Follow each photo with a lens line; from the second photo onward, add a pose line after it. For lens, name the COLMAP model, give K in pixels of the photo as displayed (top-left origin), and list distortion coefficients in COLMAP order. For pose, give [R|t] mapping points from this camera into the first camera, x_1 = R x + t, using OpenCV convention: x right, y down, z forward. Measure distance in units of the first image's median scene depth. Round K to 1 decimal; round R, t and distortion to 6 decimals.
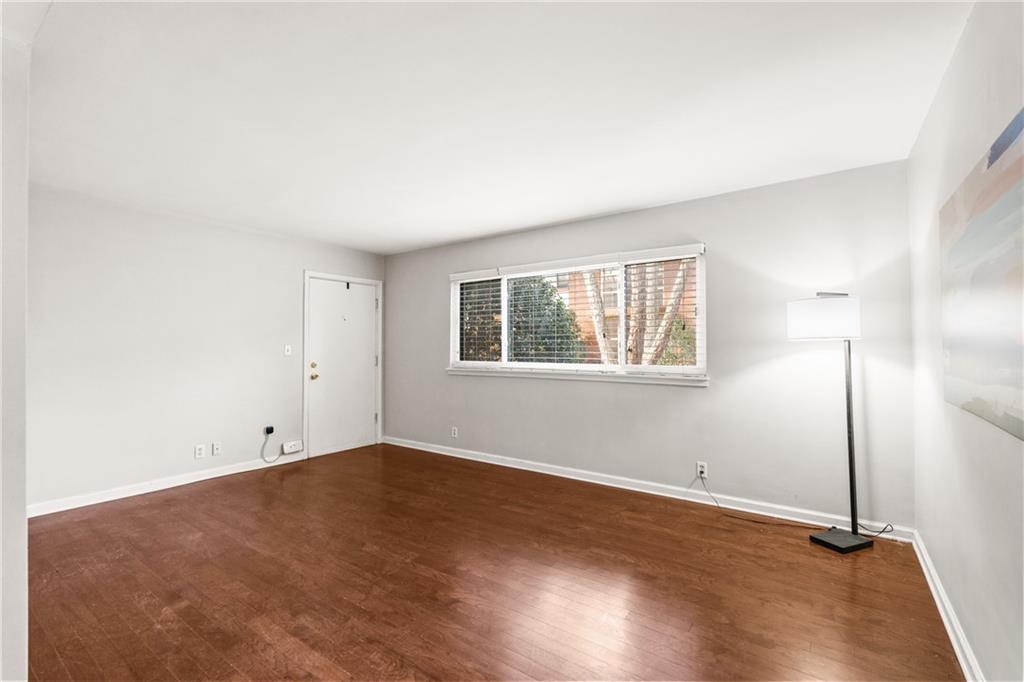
lens RADIAL K [[452.4, 0, 520.5], [0, 452.4, 341.1], [0, 0, 1]] dist [-0.008091, 0.000311]
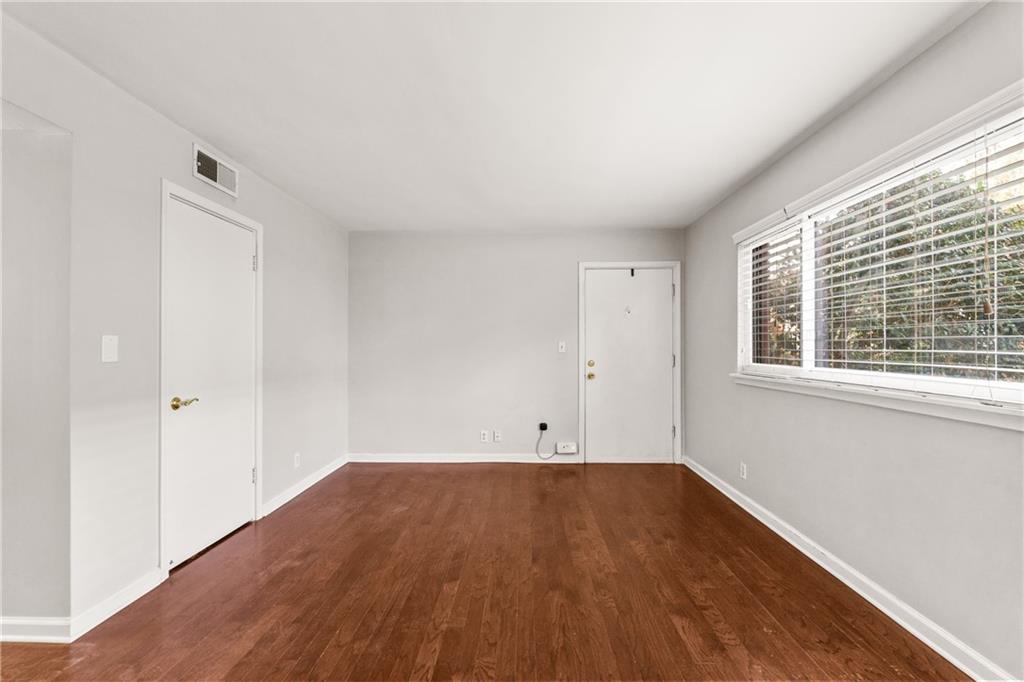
lens RADIAL K [[452.4, 0, 510.7], [0, 452.4, 343.4], [0, 0, 1]] dist [-0.008091, 0.000311]
pose [[0.544636, -0.007035, -0.838643, 0.282883], [0.012766, 0.999919, -0.000098, 0.012727], [0.838575, -0.010653, 0.544682, 0.445458]]
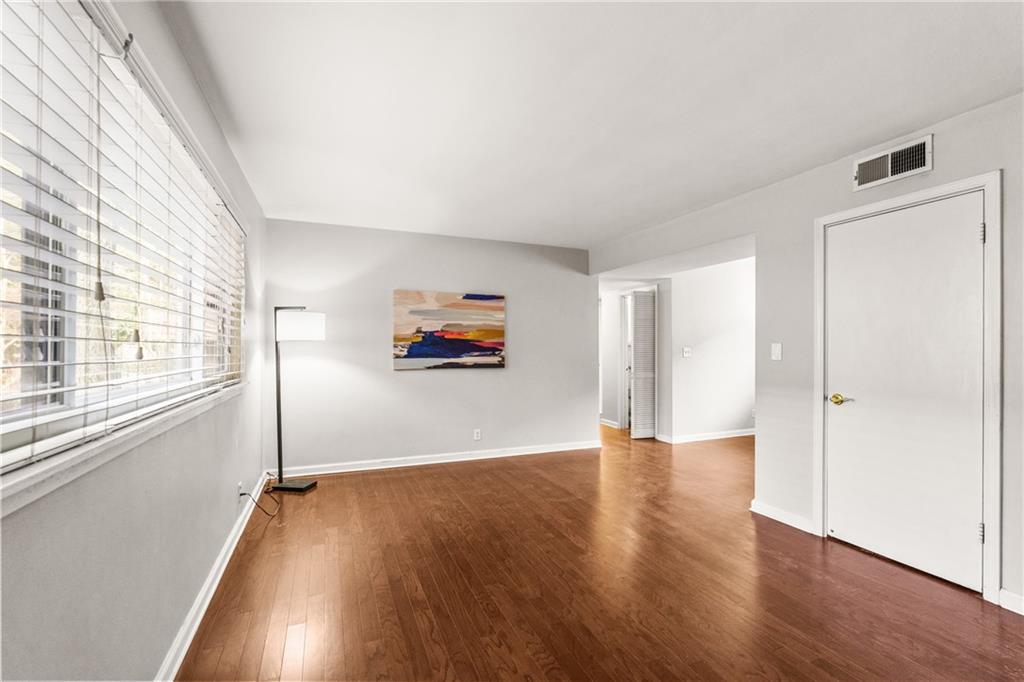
lens RADIAL K [[452.4, 0, 515.6], [0, 452.4, 345.6], [0, 0, 1]] dist [-0.008091, 0.000311]
pose [[-0.840217, 0.001543, 0.542248, -0.423894], [-0.010914, 0.999745, -0.019756, 0.023411], [-0.542141, -0.022517, -0.839986, 1.260901]]
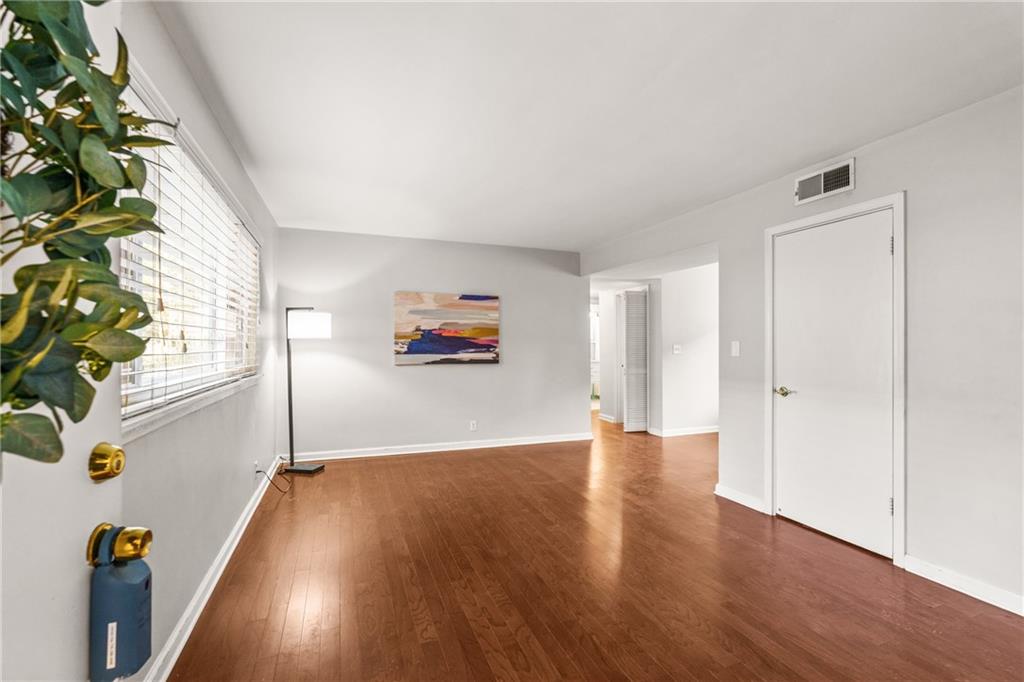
lens RADIAL K [[452.4, 0, 514.4], [0, 452.4, 346.1], [0, 0, 1]] dist [-0.008091, 0.000311]
pose [[-0.825566, -0.003950, 0.564292, -0.524663], [-0.013113, 0.999840, -0.012185, 0.024450], [-0.564154, -0.017459, -0.825485, 1.311211]]
